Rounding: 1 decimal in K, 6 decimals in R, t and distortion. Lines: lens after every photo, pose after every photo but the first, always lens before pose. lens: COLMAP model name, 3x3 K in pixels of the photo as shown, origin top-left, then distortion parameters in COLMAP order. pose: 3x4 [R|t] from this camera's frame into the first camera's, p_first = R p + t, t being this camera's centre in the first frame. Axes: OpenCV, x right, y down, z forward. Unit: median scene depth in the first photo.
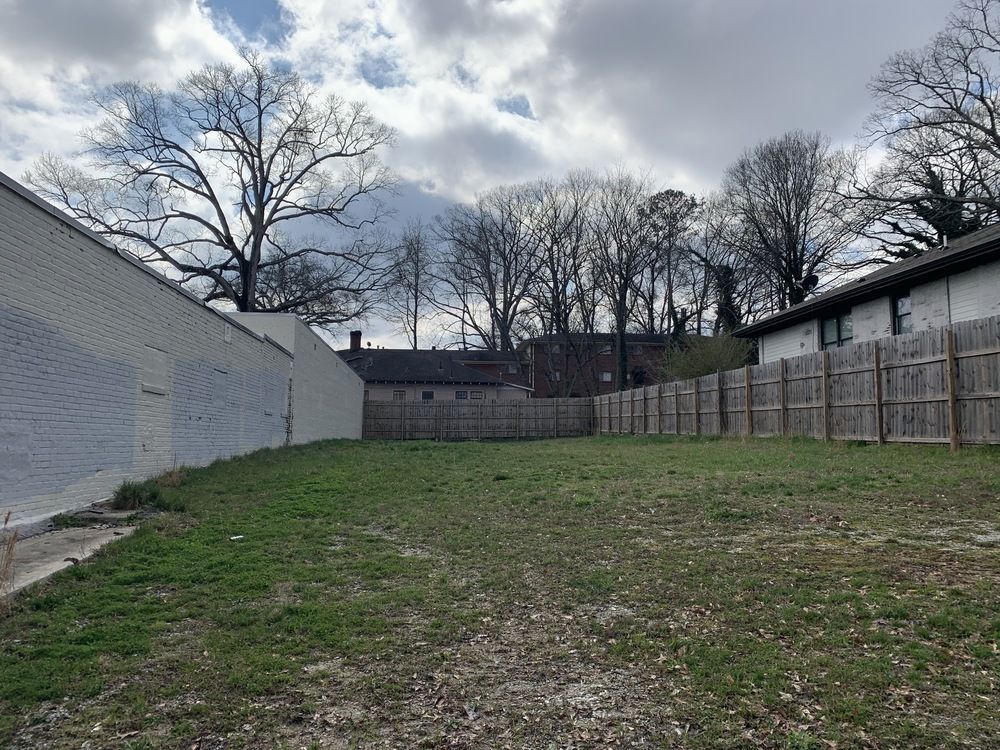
lens RADIAL K [[745.9, 0, 500.0], [0, 745.9, 375.0], [0, 0, 1]] dist [0.110612, -0.232921]
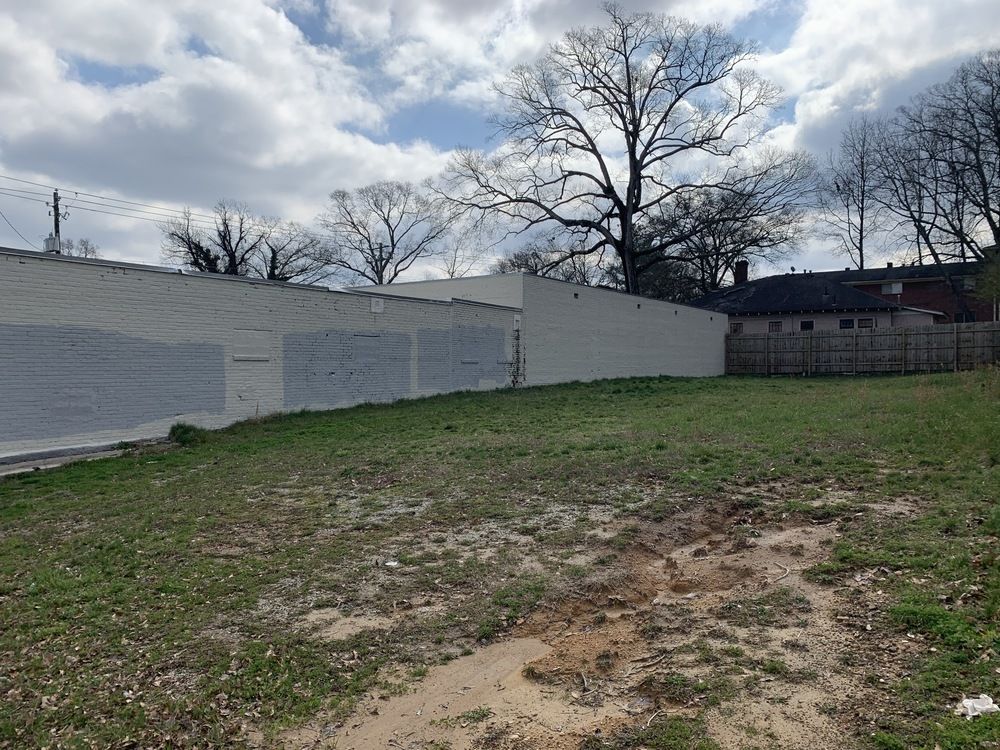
lens RADIAL K [[745.9, 0, 500.0], [0, 745.9, 375.0], [0, 0, 1]] dist [0.110612, -0.232921]
pose [[0.787309, -0.000909, -0.616557, 0.182151], [0.061251, 0.995168, 0.076746, -0.006797], [0.613508, -0.098187, 0.783561, 0.032089]]
